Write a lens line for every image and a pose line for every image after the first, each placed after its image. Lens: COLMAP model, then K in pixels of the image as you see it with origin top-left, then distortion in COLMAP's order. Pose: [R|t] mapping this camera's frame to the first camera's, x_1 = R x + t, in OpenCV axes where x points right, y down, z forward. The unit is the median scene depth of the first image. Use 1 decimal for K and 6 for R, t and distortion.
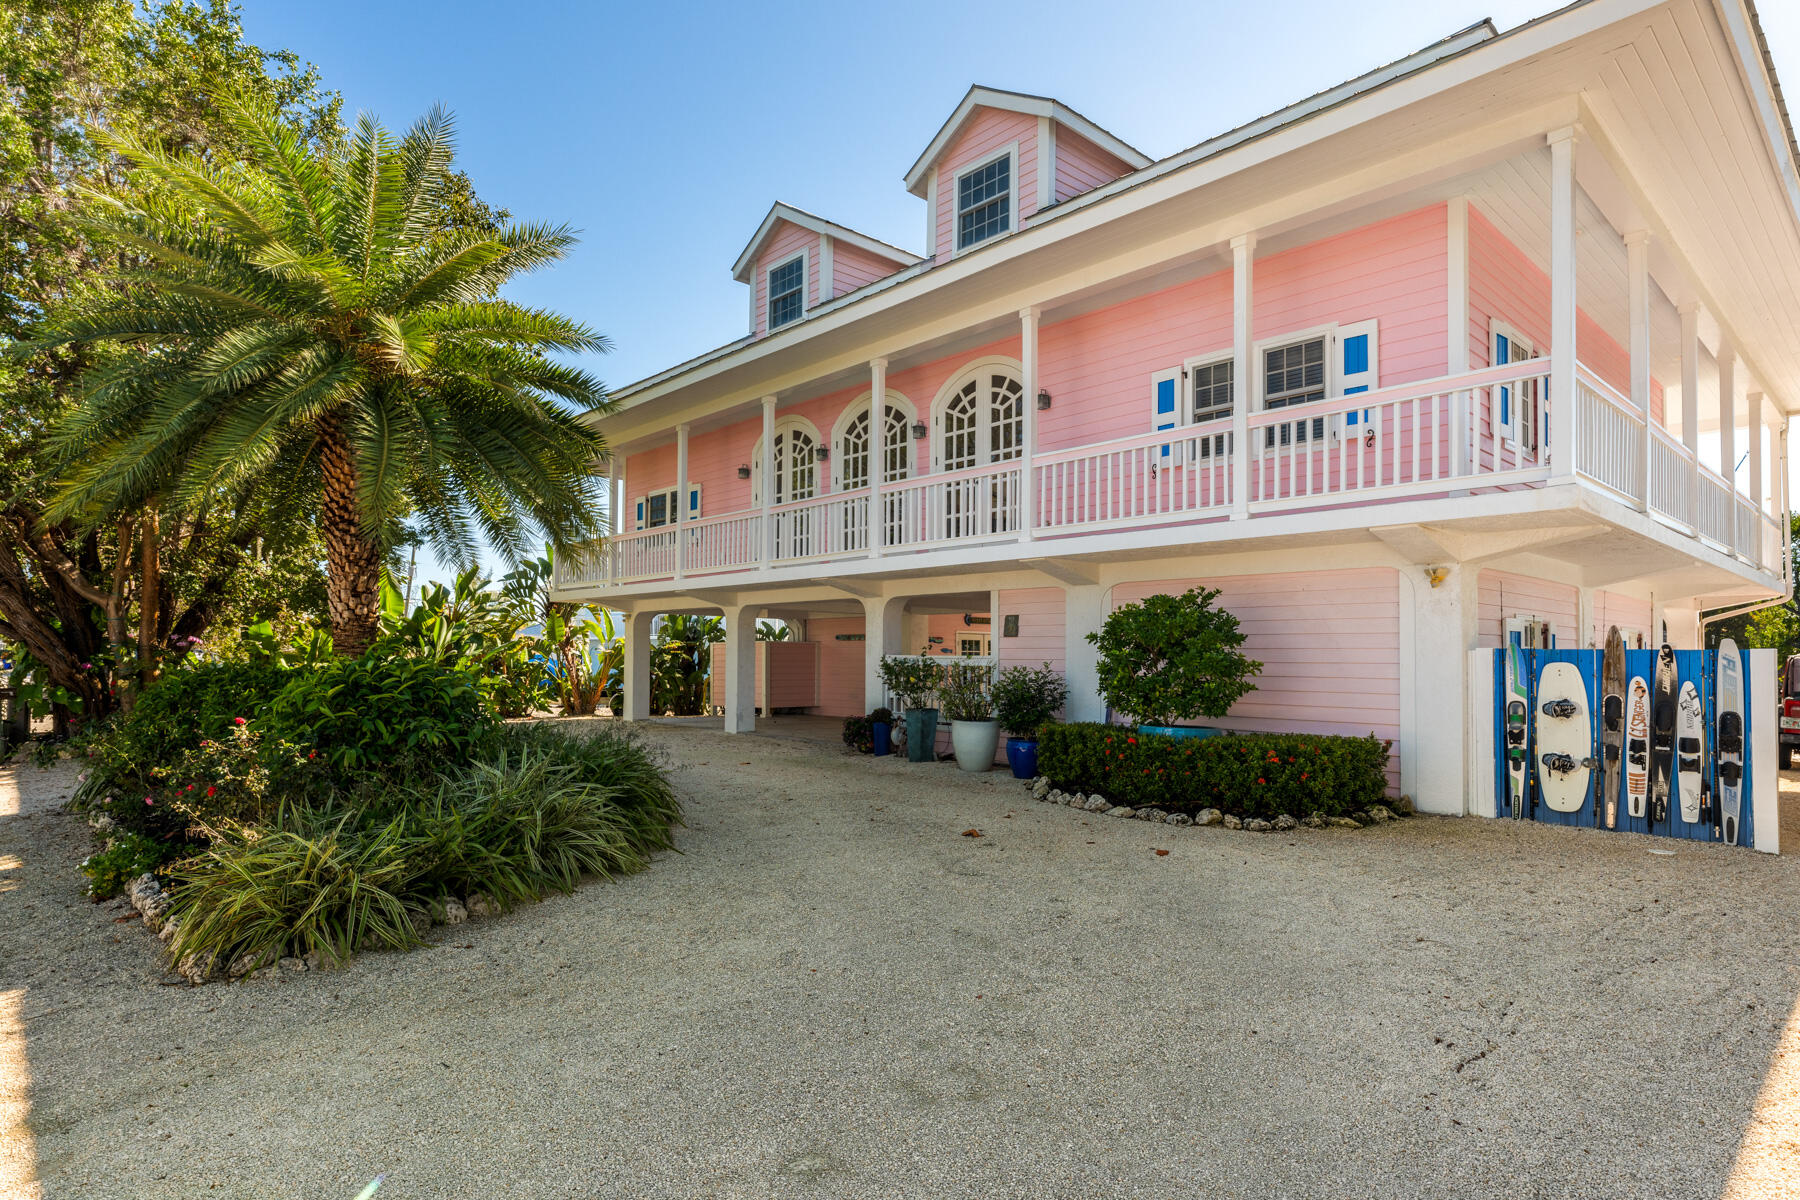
lens RADIAL K [[961.7, 0, 875.5], [0, 961.7, 620.7], [0, 0, 1]] dist [0.005045, -0.000596]
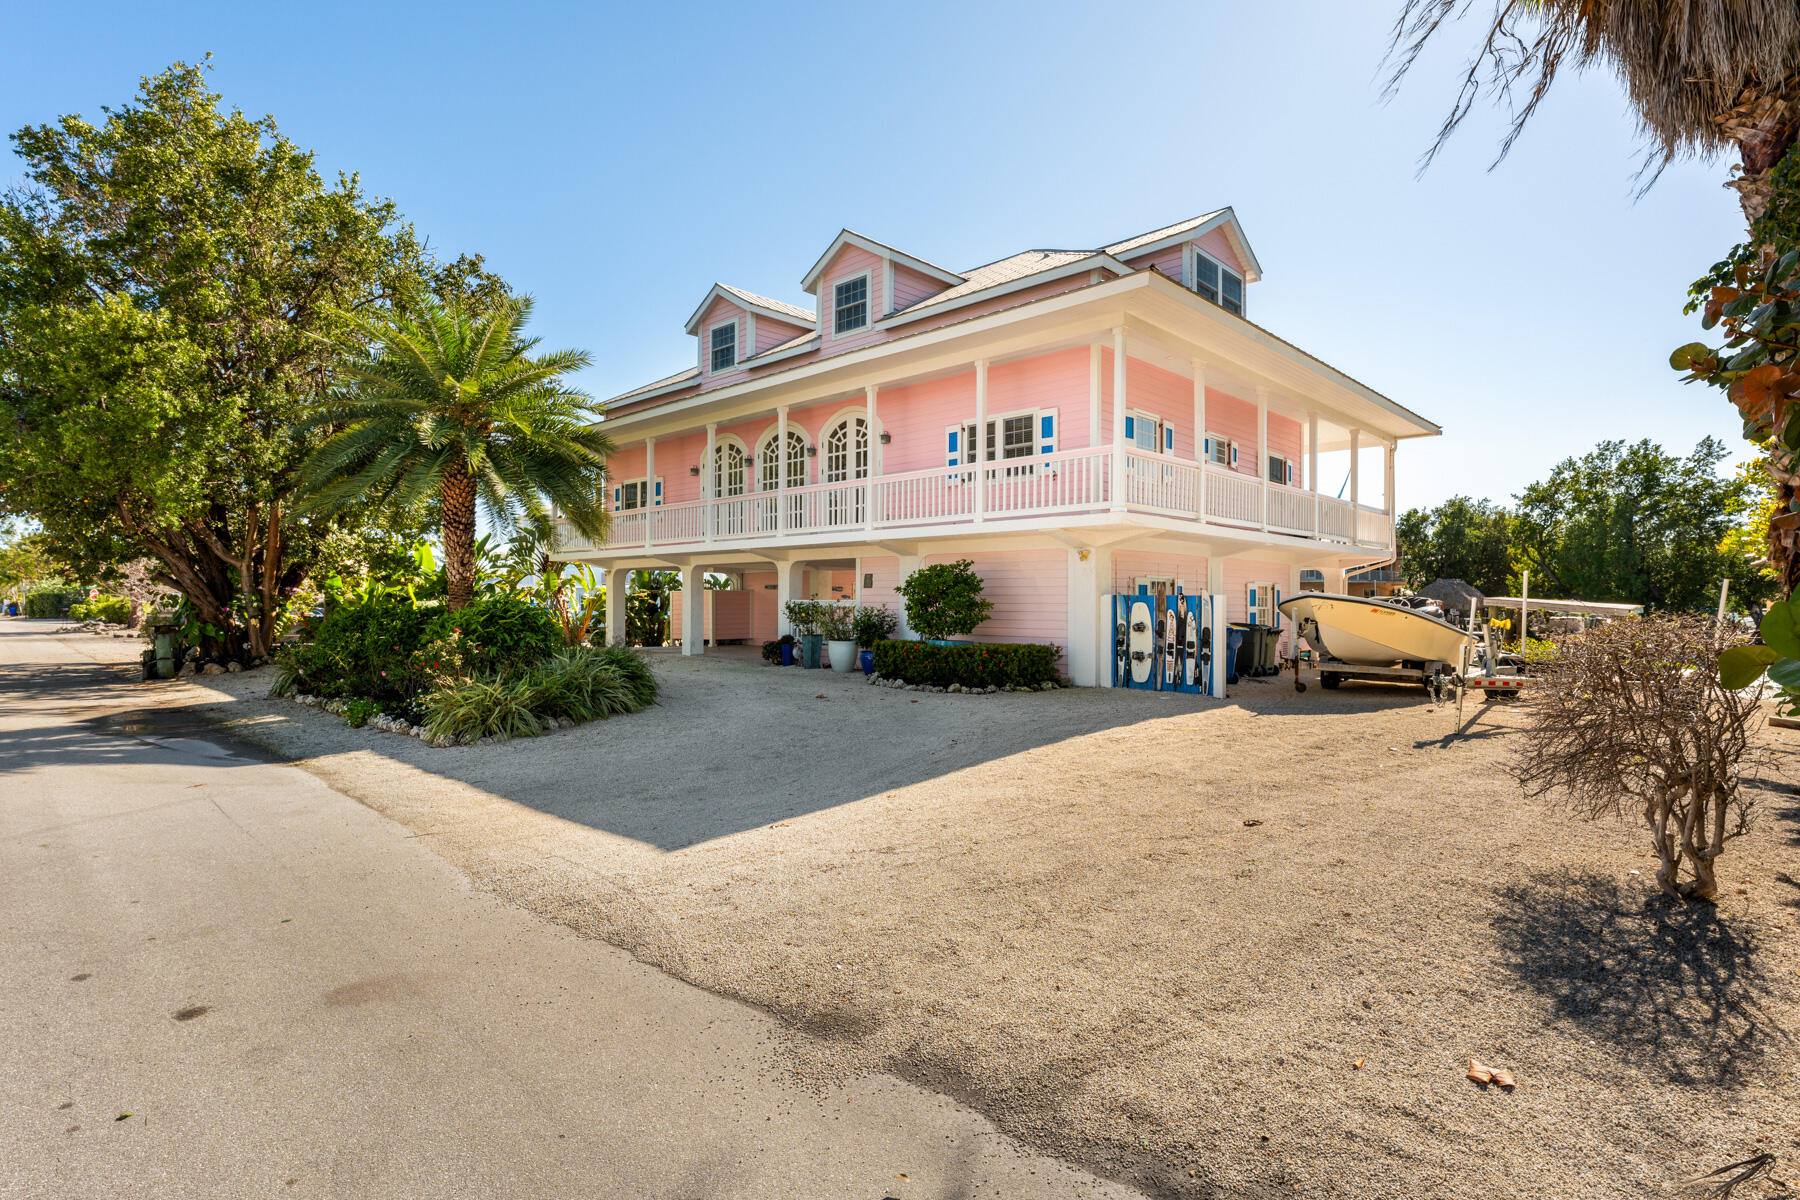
lens RADIAL K [[899.7, 0, 882.7], [0, 899.7, 598.5], [0, 0, 1]] dist [0.005824, 0.000767]
pose [[0.997756, -0.002719, 0.066894, 0.073739], [0.000506, 0.999453, 0.033080, -0.015863], [-0.066947, -0.032972, 0.997212, -0.505031]]
